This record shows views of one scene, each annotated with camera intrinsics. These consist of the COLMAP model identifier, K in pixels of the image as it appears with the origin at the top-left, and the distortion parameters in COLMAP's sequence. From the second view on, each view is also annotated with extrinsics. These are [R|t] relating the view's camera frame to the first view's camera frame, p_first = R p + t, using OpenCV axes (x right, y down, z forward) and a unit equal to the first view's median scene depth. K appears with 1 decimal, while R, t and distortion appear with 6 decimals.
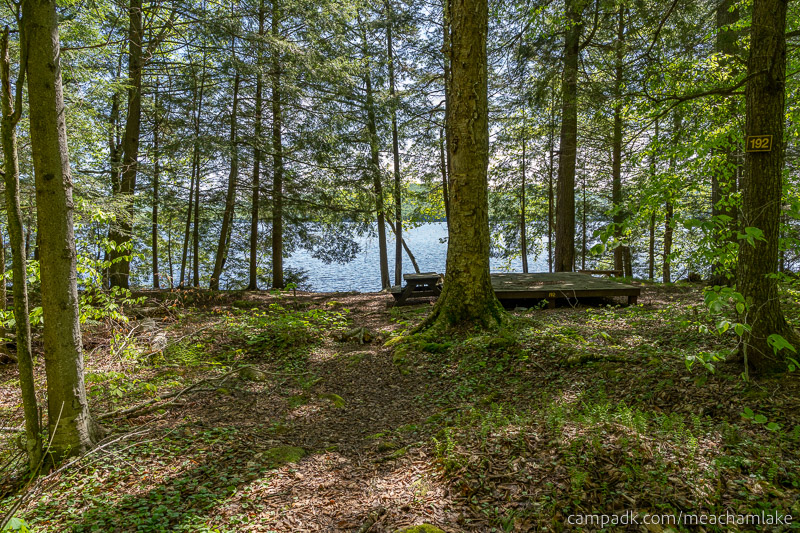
lens RADIAL K [[541.1, 0, 400.1], [0, 541.1, 265.6], [0, 0, 1]] dist [0.003334, 0.000817]
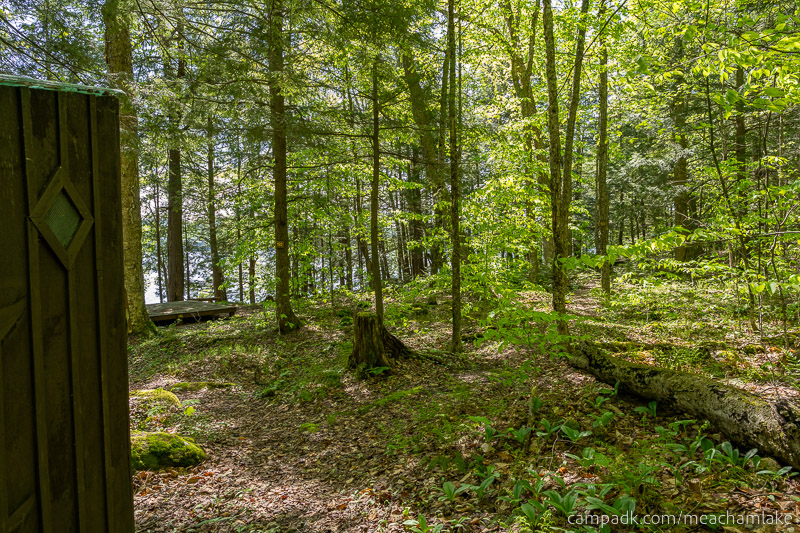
lens RADIAL K [[541.1, 0, 402.2], [0, 541.1, 267.6], [0, 0, 1]] dist [0.003334, 0.000817]
pose [[0.746606, -0.030508, 0.664566, -0.126551], [0.062347, 0.997760, -0.024241, -0.002896], [-0.662338, 0.059532, 0.746836, -0.266938]]
